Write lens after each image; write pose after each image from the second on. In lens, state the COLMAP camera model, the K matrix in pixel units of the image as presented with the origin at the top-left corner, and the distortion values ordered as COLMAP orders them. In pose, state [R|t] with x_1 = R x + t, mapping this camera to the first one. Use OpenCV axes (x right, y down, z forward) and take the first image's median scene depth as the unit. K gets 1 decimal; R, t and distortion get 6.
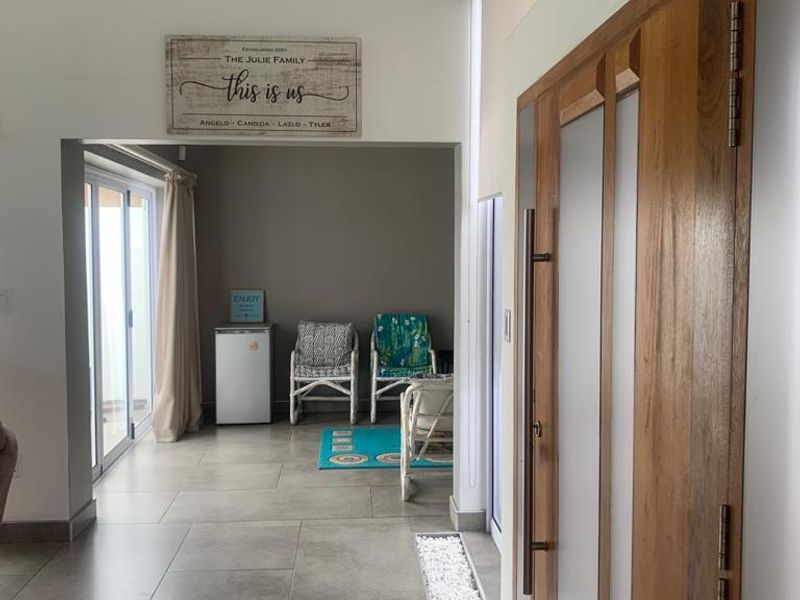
lens RADIAL K [[813.6, 0, 400.1], [0, 813.6, 295.8], [0, 0, 1]] dist [0.114417, -0.274102]
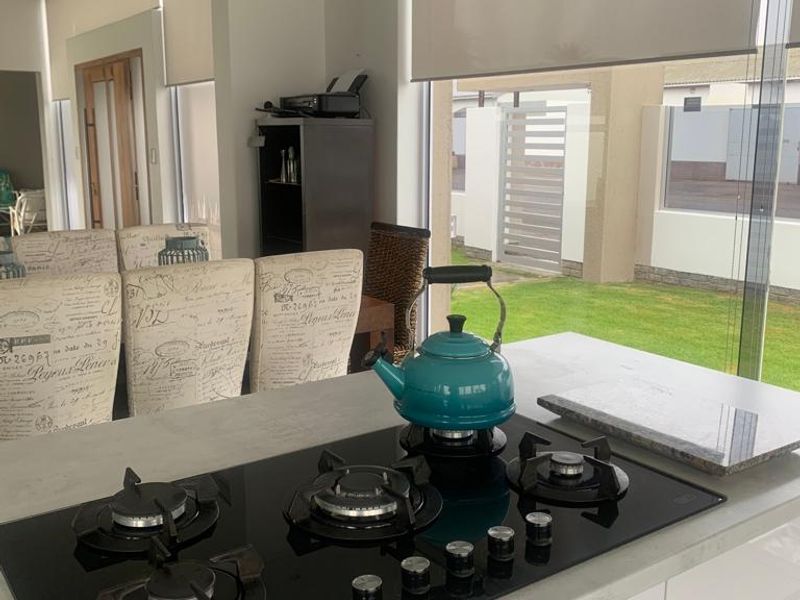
lens RADIAL K [[813.6, 0, 400.1], [0, 813.6, 295.8], [0, 0, 1]] dist [0.114417, -0.274102]
pose [[0.854672, -0.095444, 0.510320, -0.265727], [0.026469, 0.989688, 0.140771, 0.103797], [-0.518493, -0.106806, 0.848385, -1.297029]]
